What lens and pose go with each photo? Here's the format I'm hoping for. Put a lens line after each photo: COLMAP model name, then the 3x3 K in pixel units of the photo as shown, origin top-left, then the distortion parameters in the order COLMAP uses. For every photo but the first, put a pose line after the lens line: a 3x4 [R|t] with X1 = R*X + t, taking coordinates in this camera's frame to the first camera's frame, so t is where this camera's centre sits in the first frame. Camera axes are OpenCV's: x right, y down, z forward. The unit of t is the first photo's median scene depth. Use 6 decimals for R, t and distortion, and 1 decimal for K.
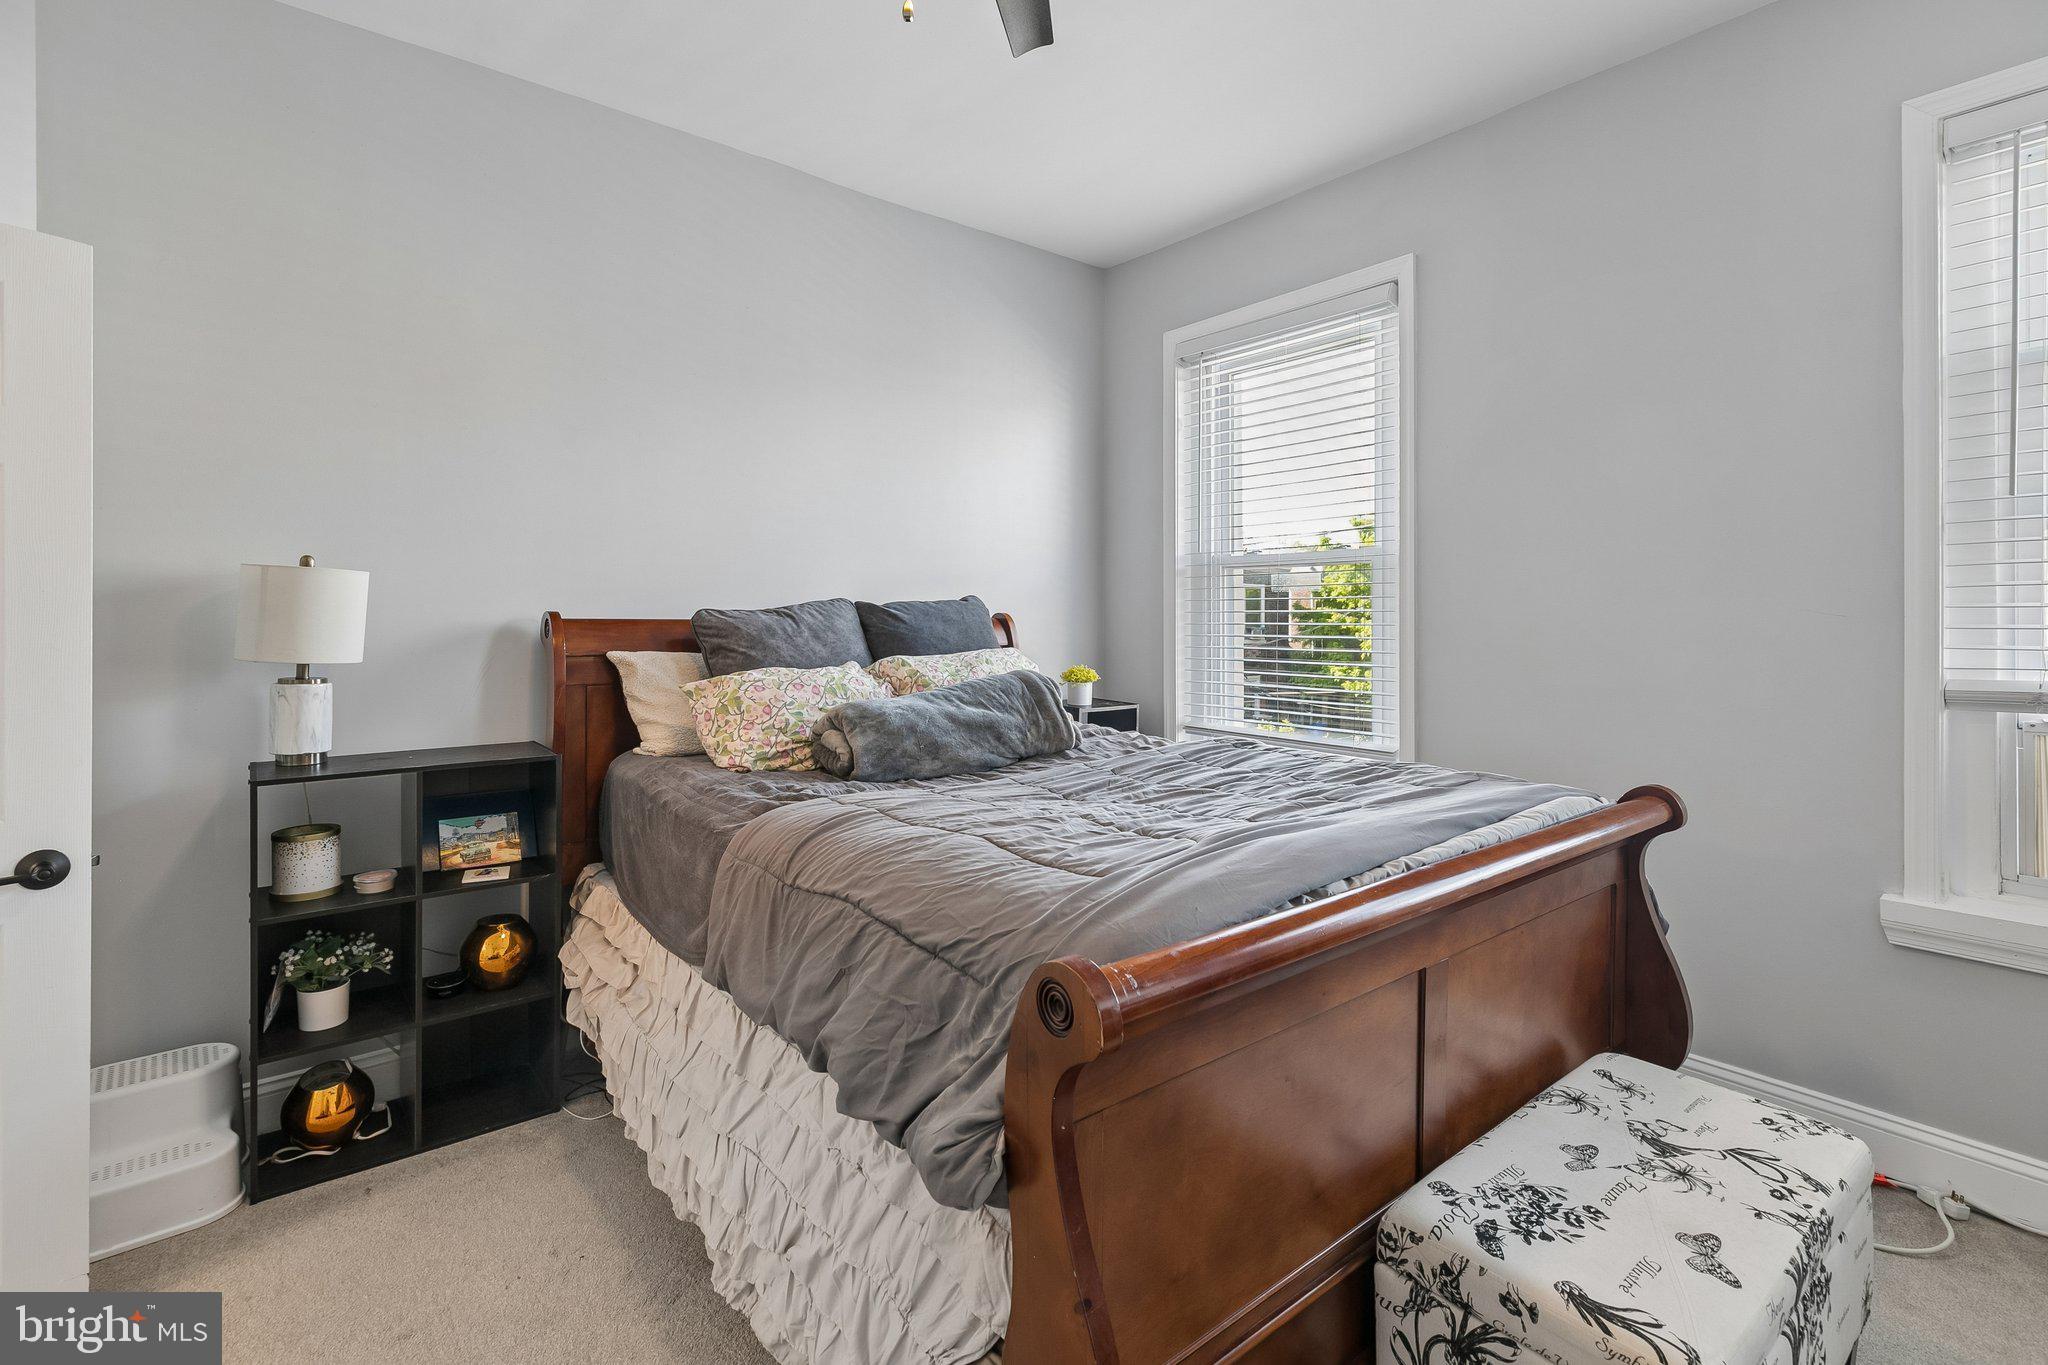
lens RADIAL K [[943.0, 0, 1017.1], [0, 943.0, 630.0], [0, 0, 1]] dist [0.000355, -0.000295]
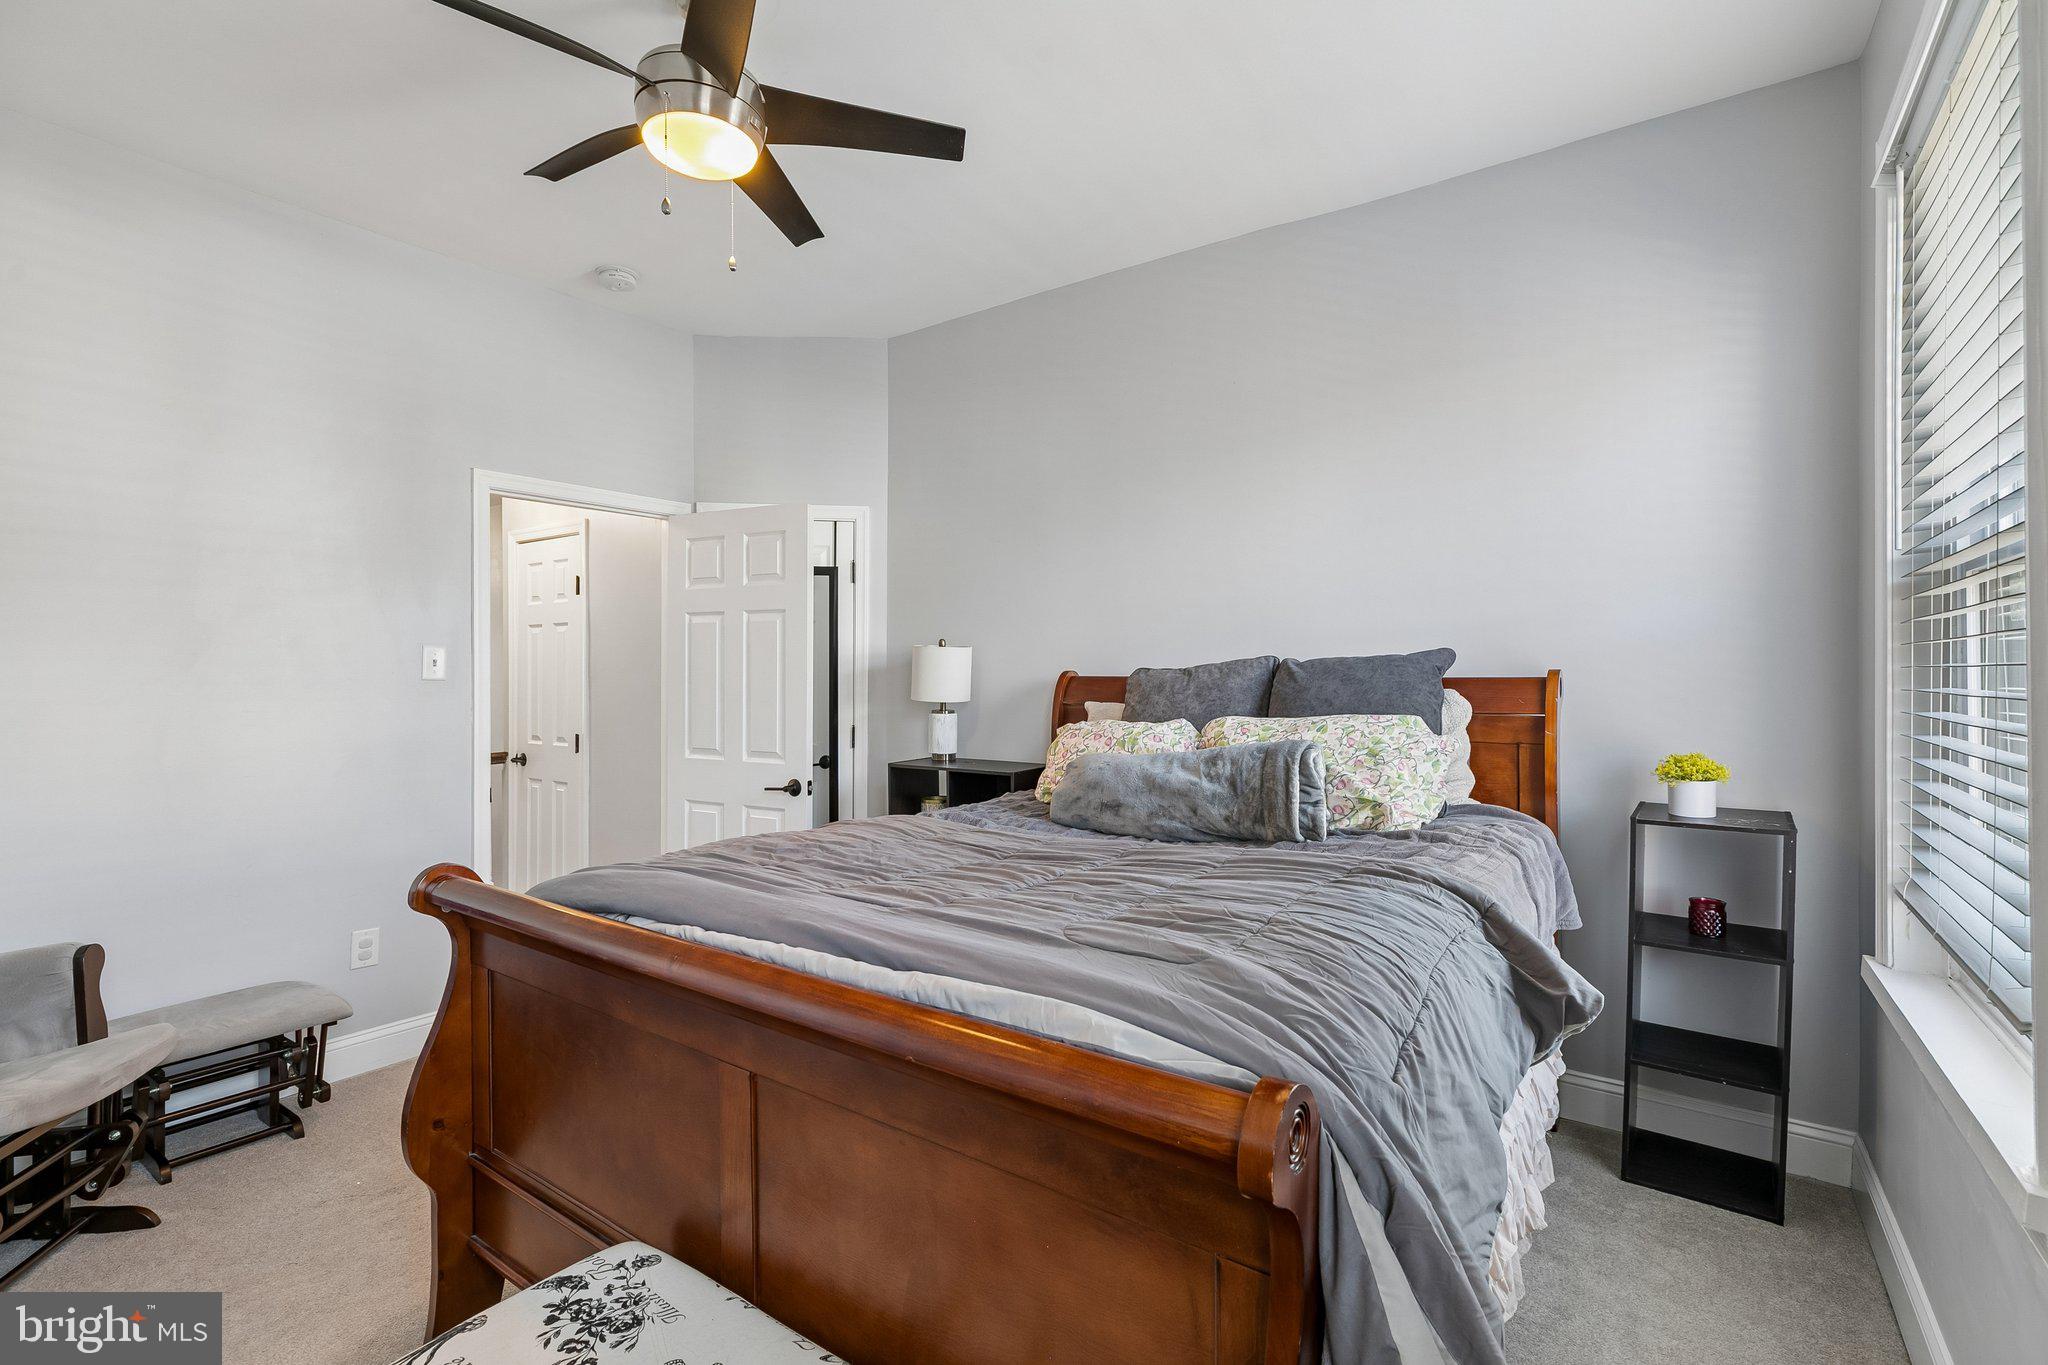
lens RADIAL K [[927.0, 0, 1024.5], [0, 927.0, 644.7], [0, 0, 1]] dist [0.002723, 0.000179]
pose [[0.276336, -0.026160, -0.960705, 0.884547], [-0.011070, 0.999477, -0.030400, -0.017414], [0.960997, 0.019036, 0.275902, 0.642744]]
